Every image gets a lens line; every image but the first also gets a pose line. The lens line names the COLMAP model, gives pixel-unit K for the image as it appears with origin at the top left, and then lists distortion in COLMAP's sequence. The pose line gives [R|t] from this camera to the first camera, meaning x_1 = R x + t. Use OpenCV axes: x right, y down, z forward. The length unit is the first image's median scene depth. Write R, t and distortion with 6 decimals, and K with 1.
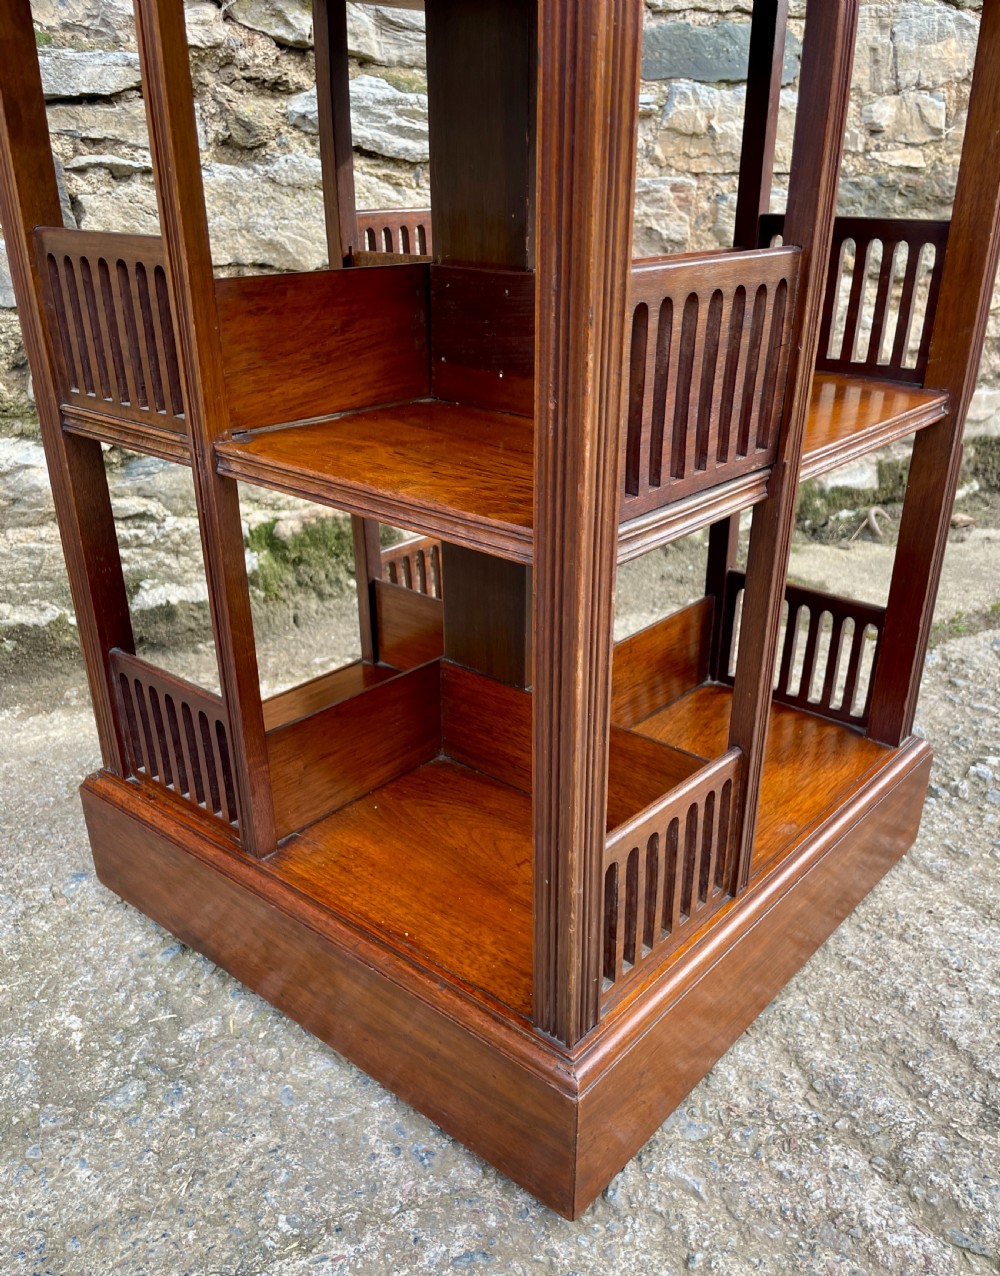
lens RADIAL K [[1074.1, 0, 513.0], [0, 1074.1, 677.8], [0, 0, 1]] dist [0.085874, -0.120879]
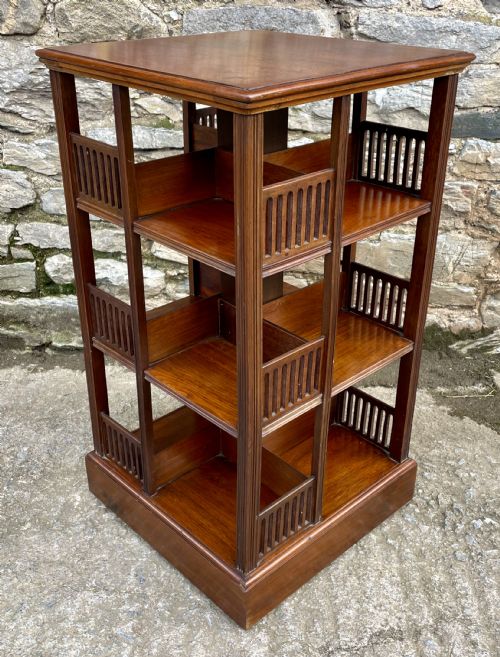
lens RADIAL K [[716.4, 0, 246.5], [0, 716.4, 322.4], [0, 0, 1]] dist [0.058622, -0.035732]
pose [[0.879444, 0.229487, -0.417030, 0.746828], [-0.215647, 0.973128, 0.080740, -0.431124], [0.424352, 0.018925, 0.905299, -0.636040]]
